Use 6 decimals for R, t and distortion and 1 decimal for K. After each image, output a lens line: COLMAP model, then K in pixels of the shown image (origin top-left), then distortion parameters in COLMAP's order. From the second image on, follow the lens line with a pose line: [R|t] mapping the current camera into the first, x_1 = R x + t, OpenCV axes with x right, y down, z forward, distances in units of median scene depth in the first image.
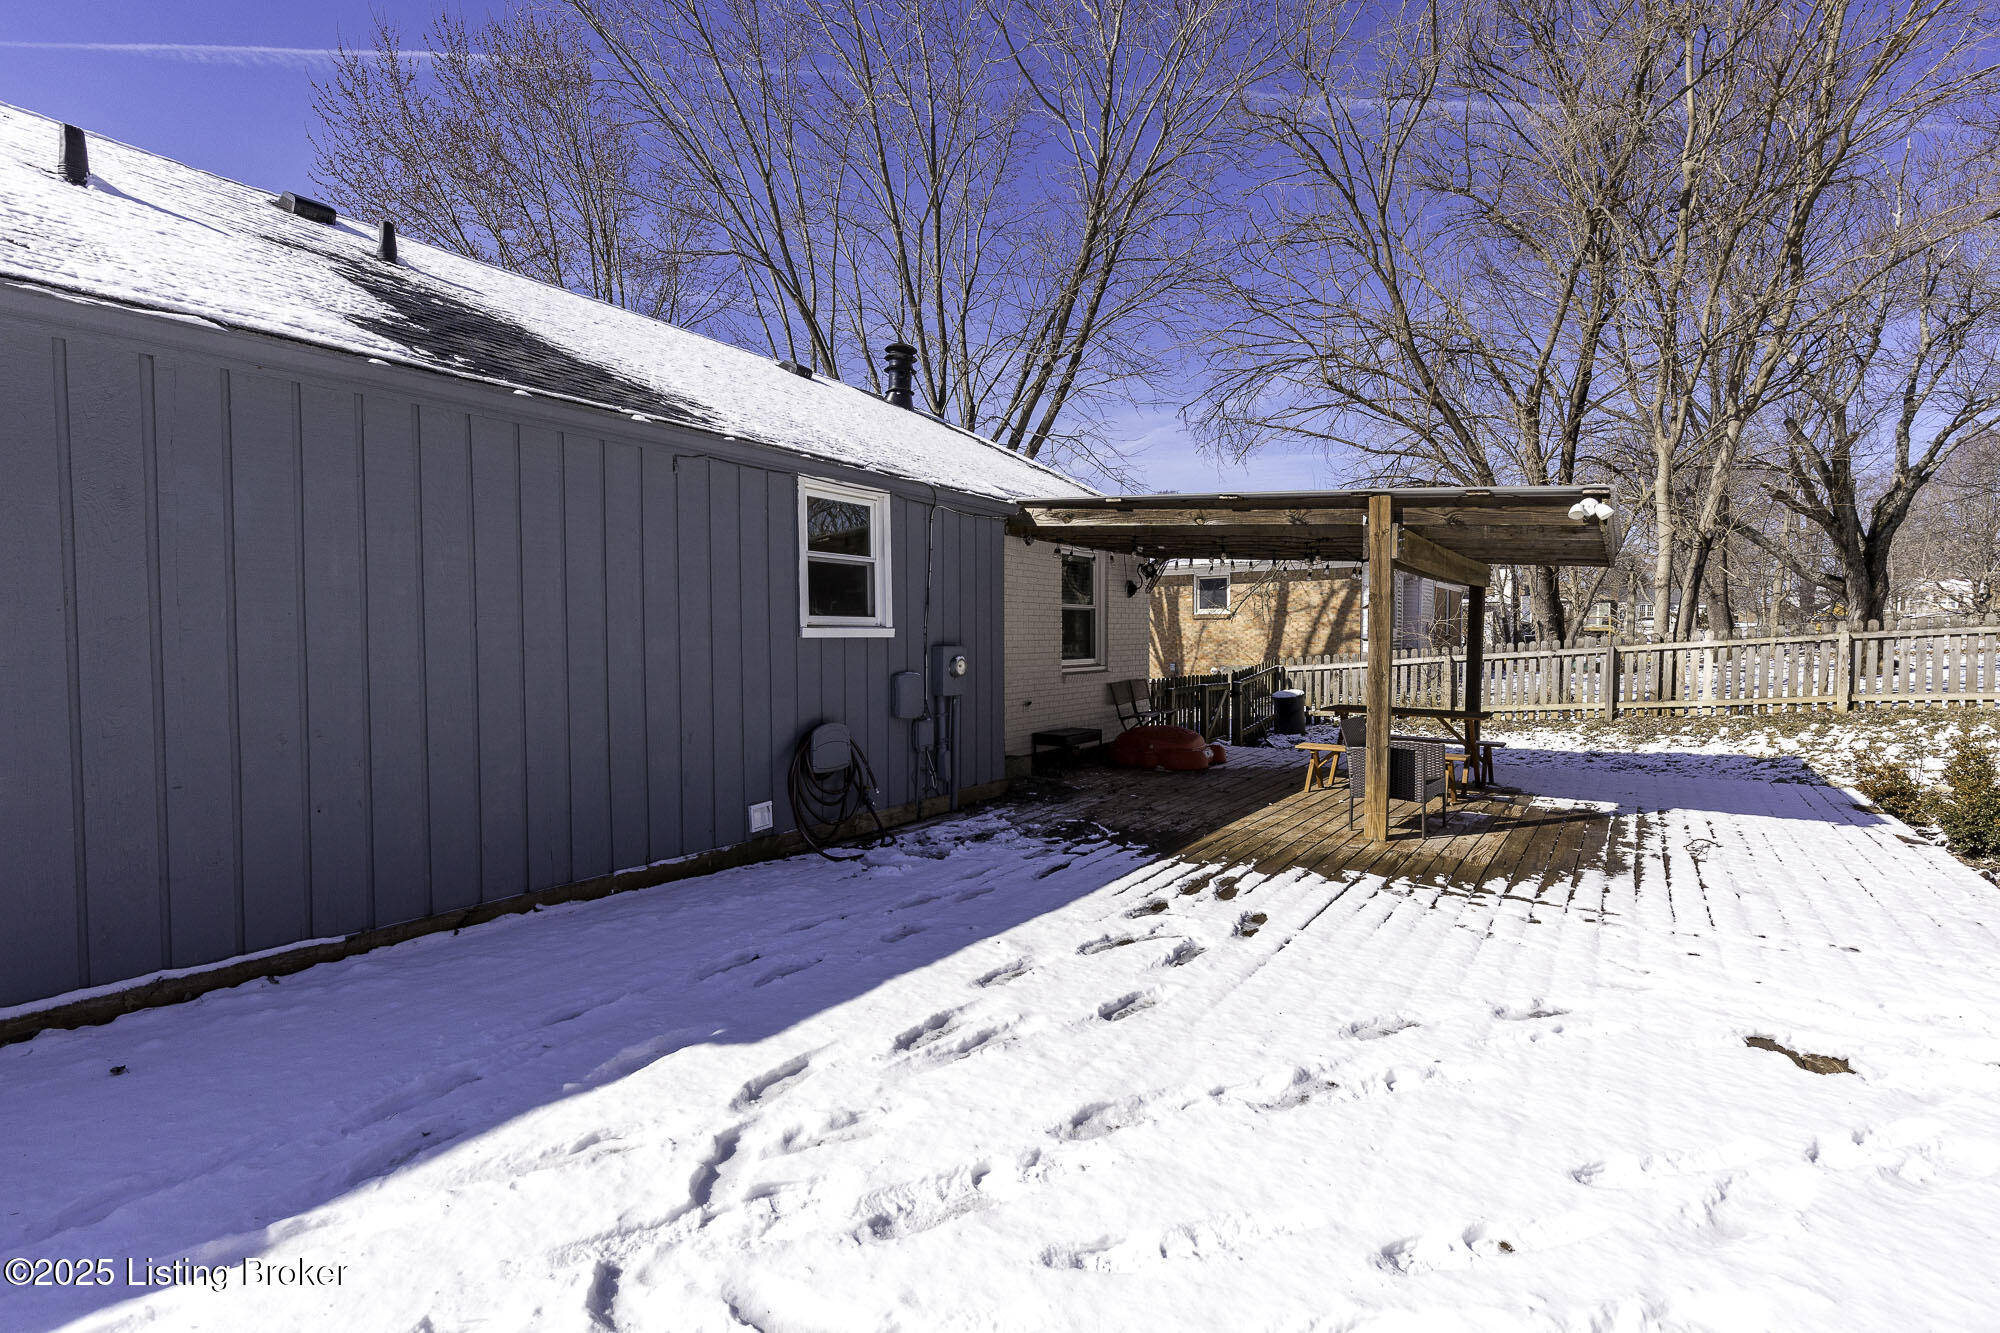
lens RADIAL K [[921.5, 0, 1004.9], [0, 921.5, 664.8], [0, 0, 1]] dist [0.003017, 0.000289]
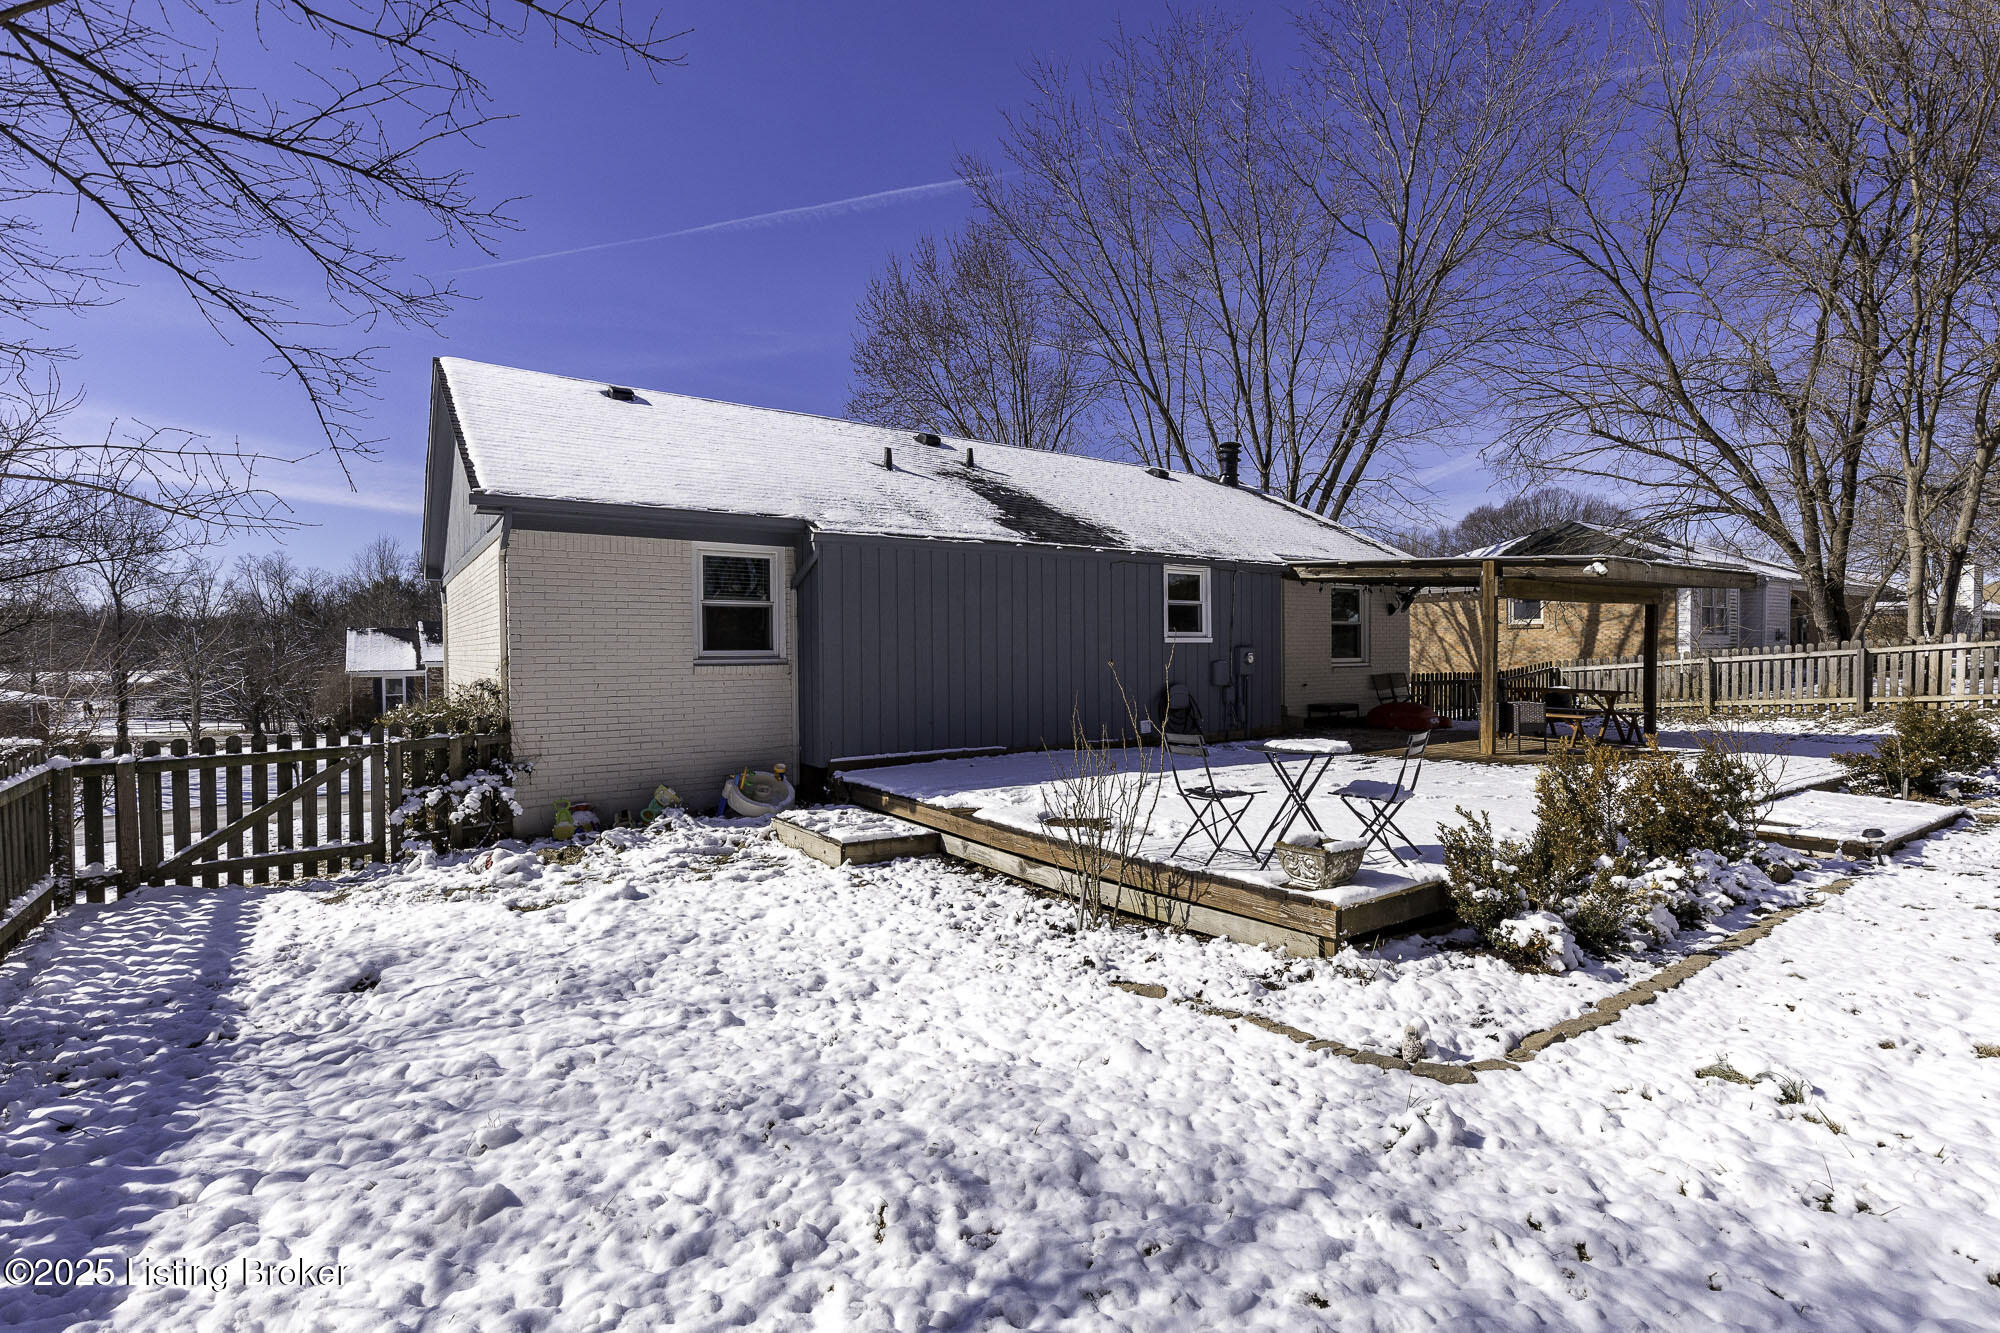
lens RADIAL K [[916.7, 0, 1000.0], [0, 916.7, 666.5], [0, 0, 1]] dist [0.004915, 0.000410]
pose [[0.927790, 0.001211, -0.373100, 0.099988], [-0.006091, 0.999911, -0.011900, 0.025188], [0.373052, 0.013314, 0.927715, -0.514365]]
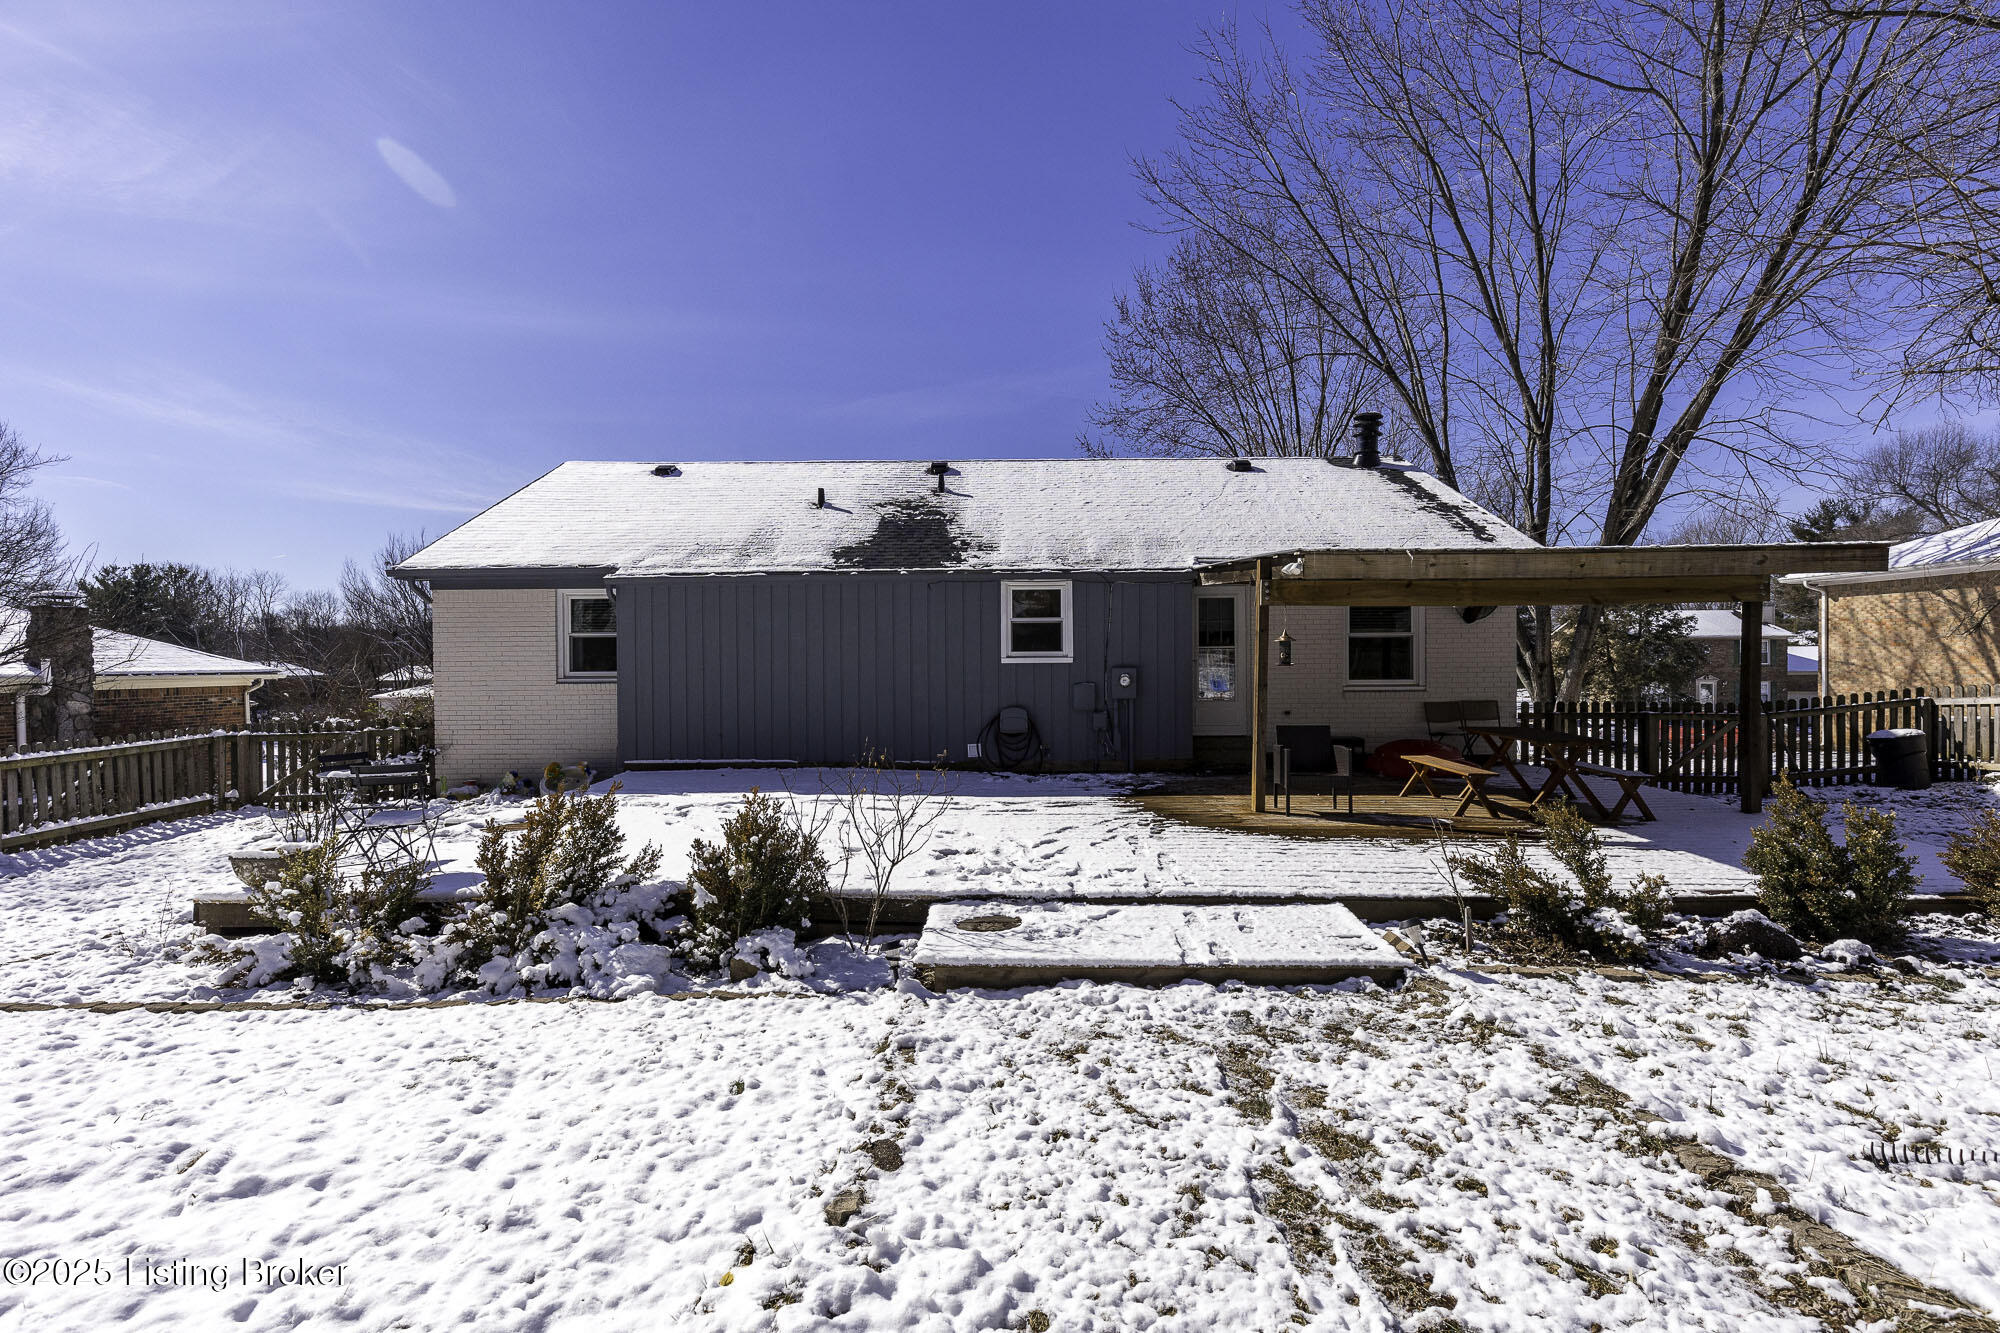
lens RADIAL K [[897.7, 0, 996.8], [0, 897.7, 675.4], [0, 0, 1]] dist [0.003269, 0.000510]
pose [[0.537152, 0.010649, -0.843418, 0.681499], [-0.020702, 0.999786, -0.000561, -0.001091], [0.843232, 0.017762, 0.537257, -0.016401]]
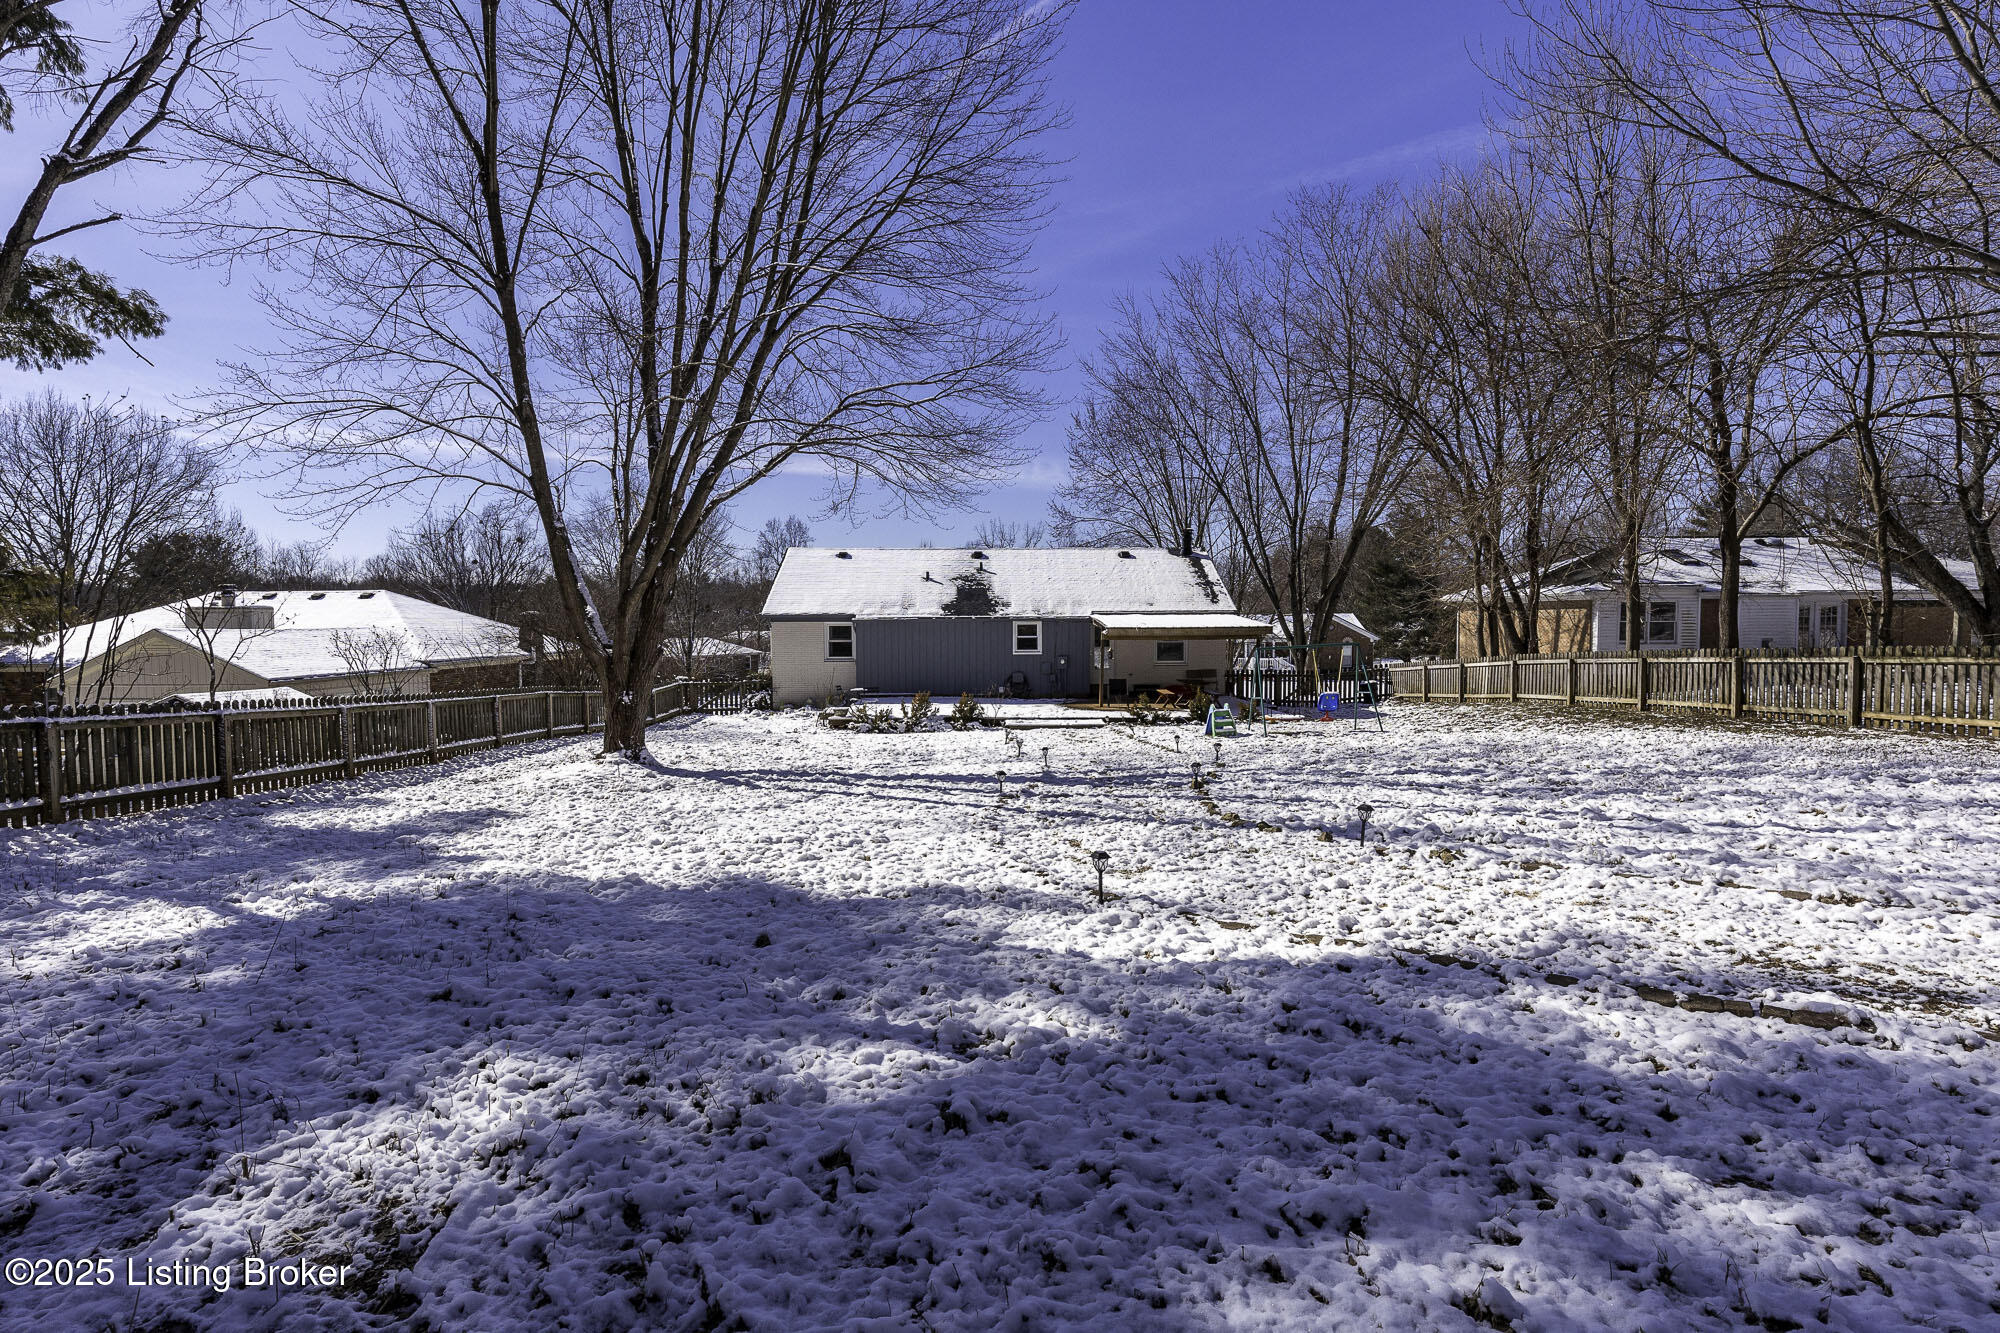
lens RADIAL K [[969.1, 0, 994.2], [0, 969.1, 672.2], [0, 0, 1]] dist [-0.001598, -0.000282]
pose [[0.557731, 0.045995, -0.828746, 1.950325], [-0.022063, 0.998932, 0.040591, -0.069604], [0.829728, -0.004354, 0.558150, -0.951472]]
